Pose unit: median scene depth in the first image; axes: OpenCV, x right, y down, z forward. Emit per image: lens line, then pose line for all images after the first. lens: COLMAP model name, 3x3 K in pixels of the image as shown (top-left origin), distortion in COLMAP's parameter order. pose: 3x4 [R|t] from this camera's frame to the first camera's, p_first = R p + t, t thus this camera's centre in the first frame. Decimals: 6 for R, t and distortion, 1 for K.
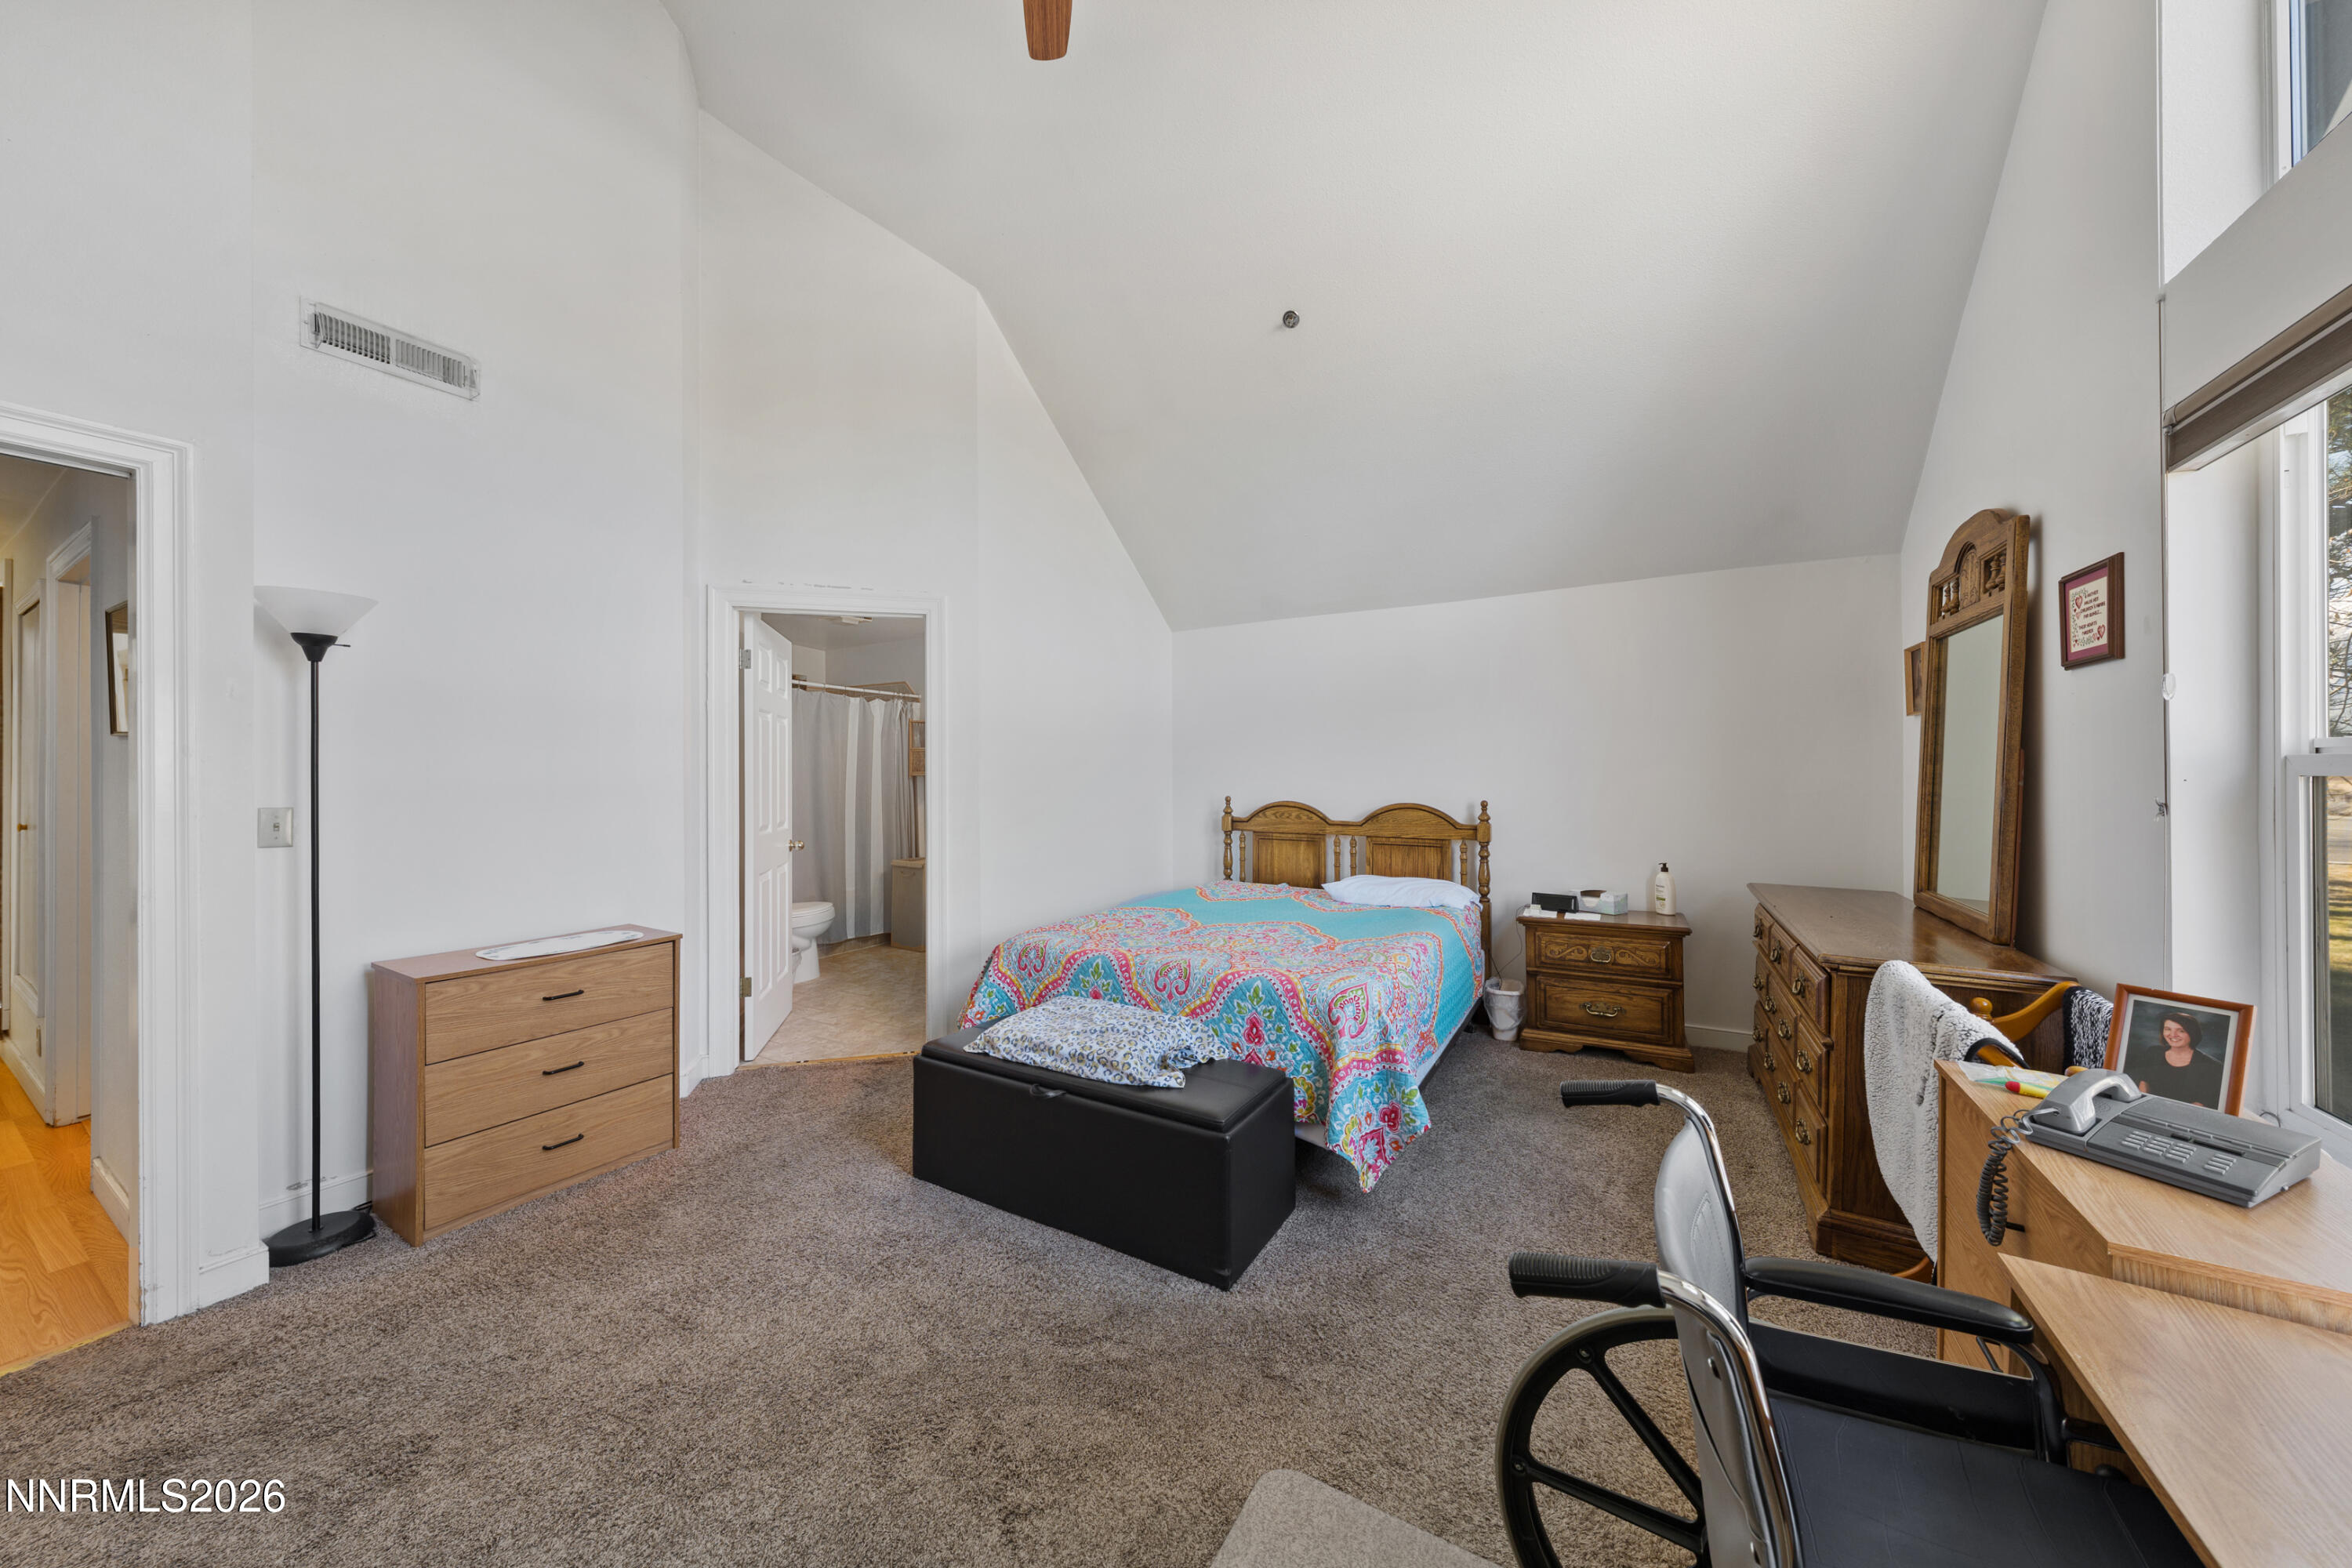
lens RADIAL K [[797.1, 0, 1173.1], [0, 797.1, 777.8], [0, 0, 1]] dist [0.000108, -0.000177]
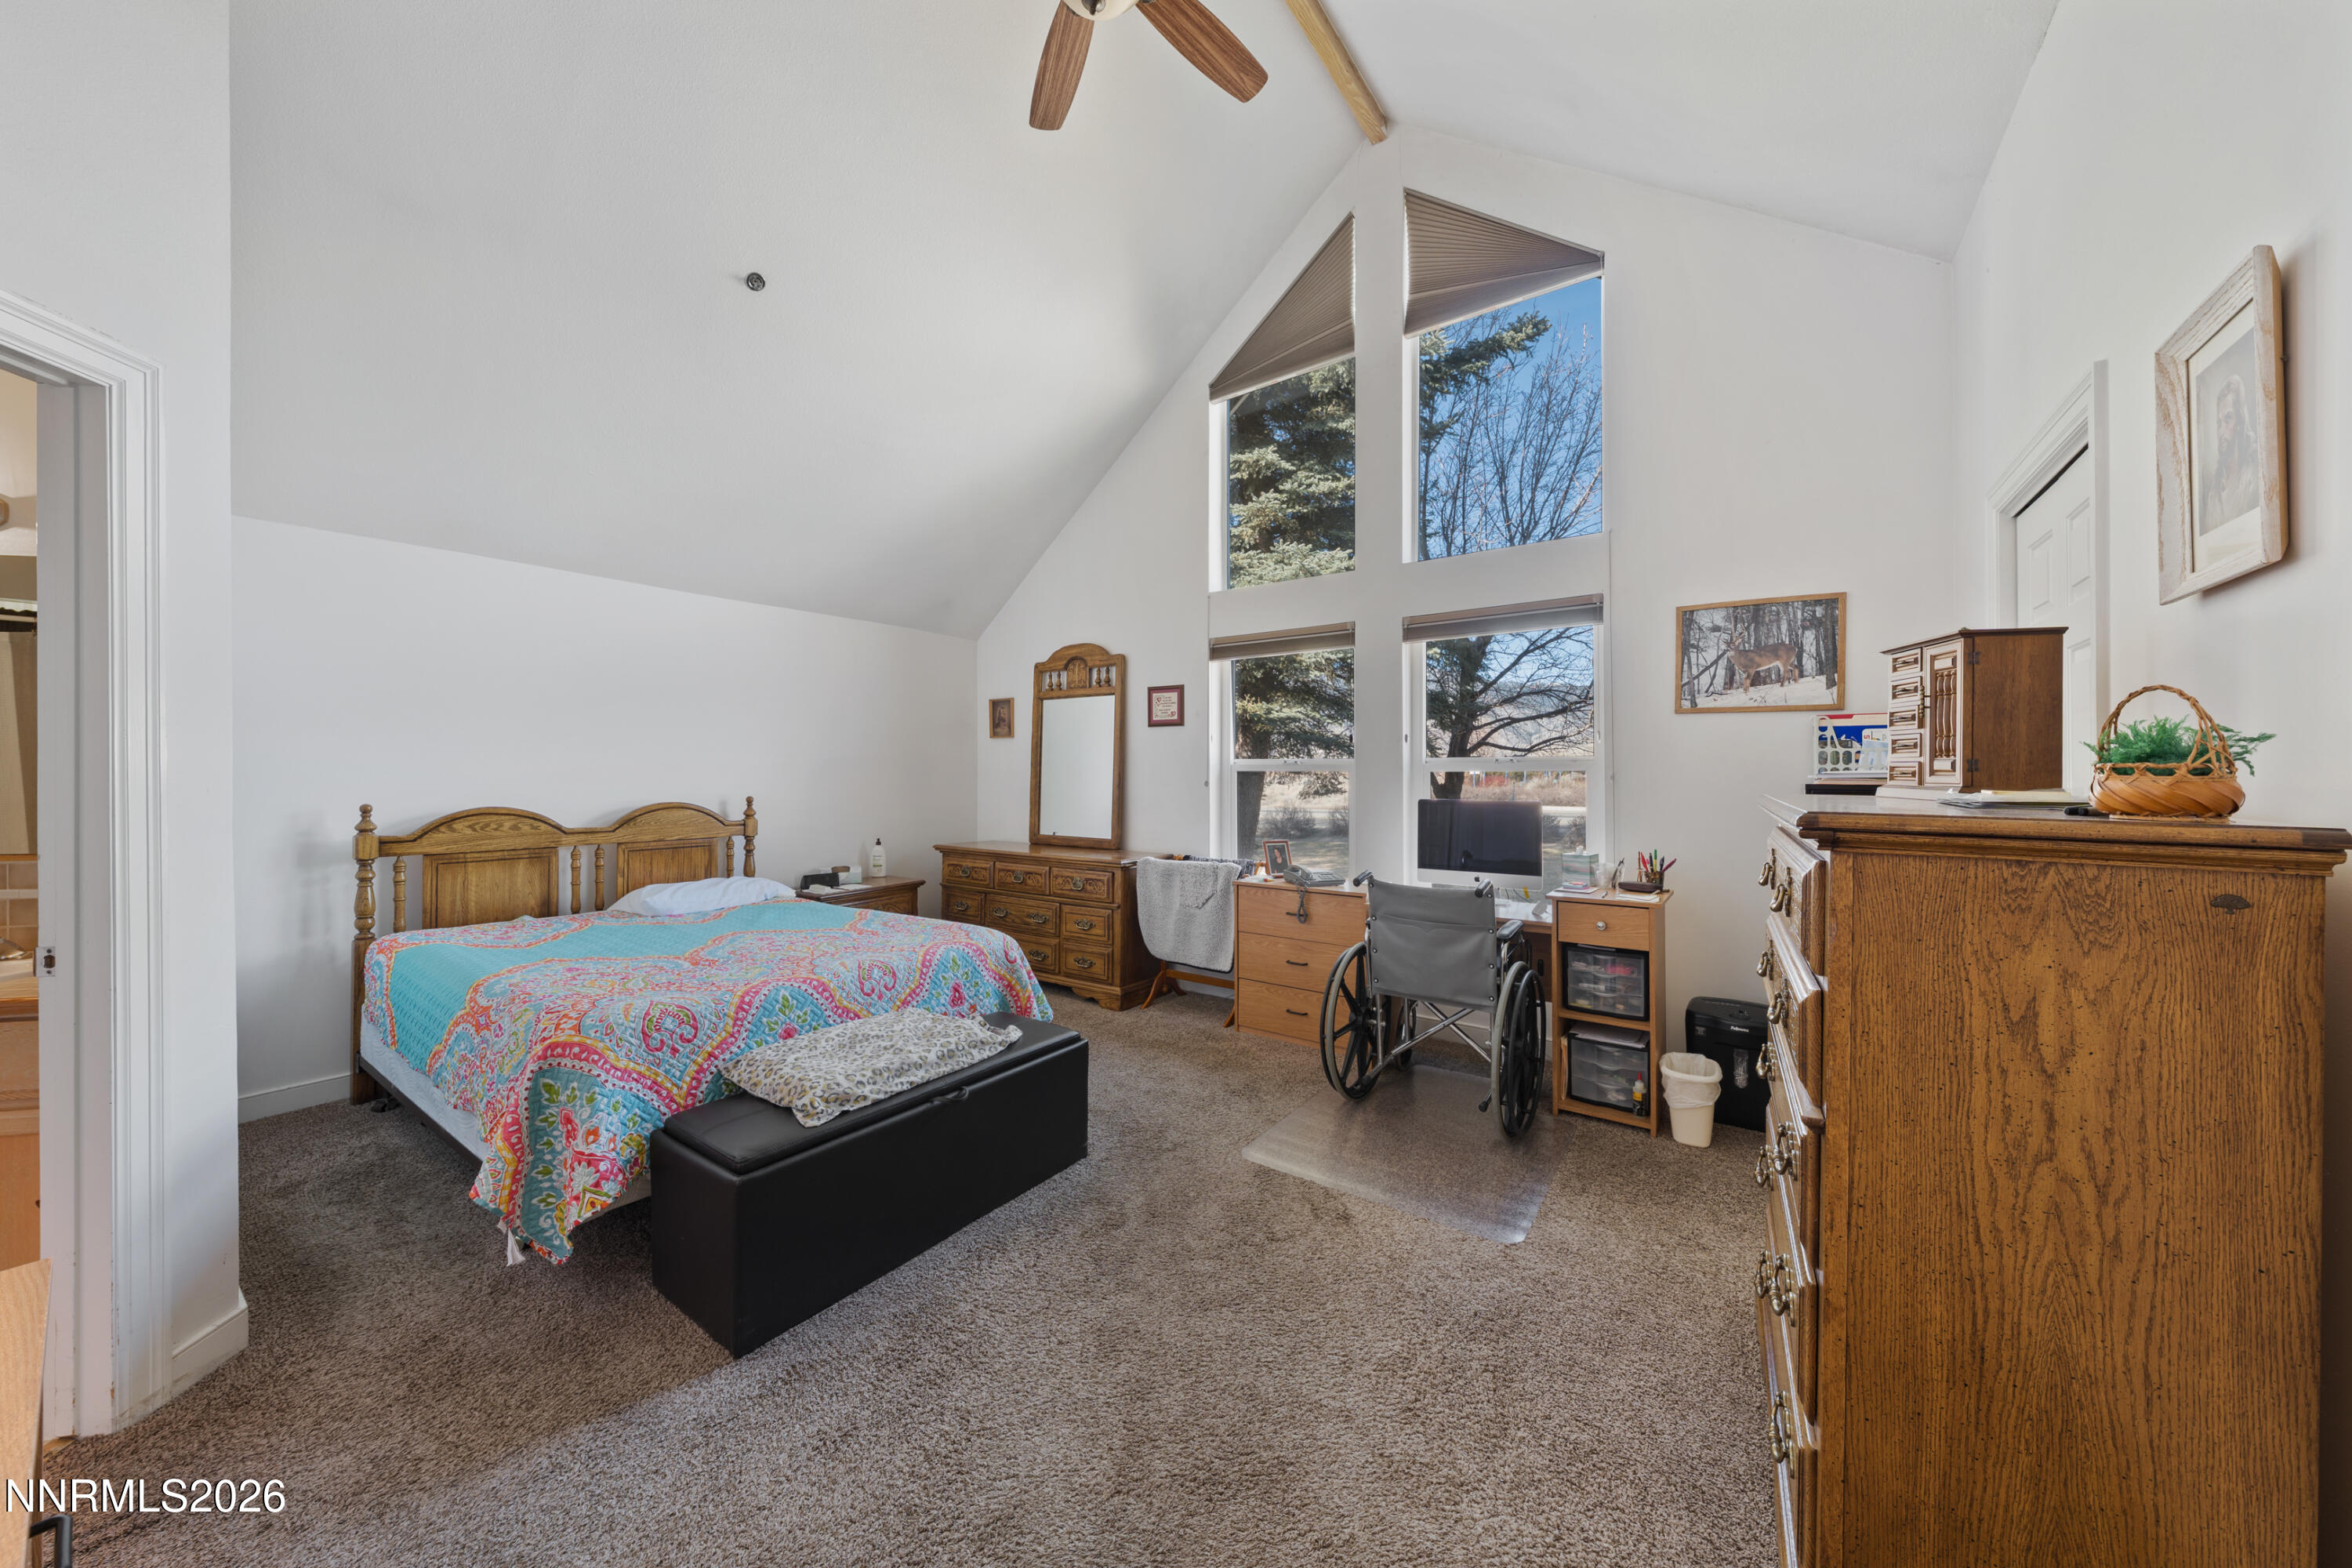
lens RADIAL K [[797.1, 0, 1173.1], [0, 797.1, 777.8], [0, 0, 1]] dist [0.000108, -0.000177]
pose [[0.091734, -0.004291, 0.995774, -0.722587], [0.005802, 0.999976, 0.003774, 0.004073], [-0.995767, 0.005432, 0.091757, 0.424710]]
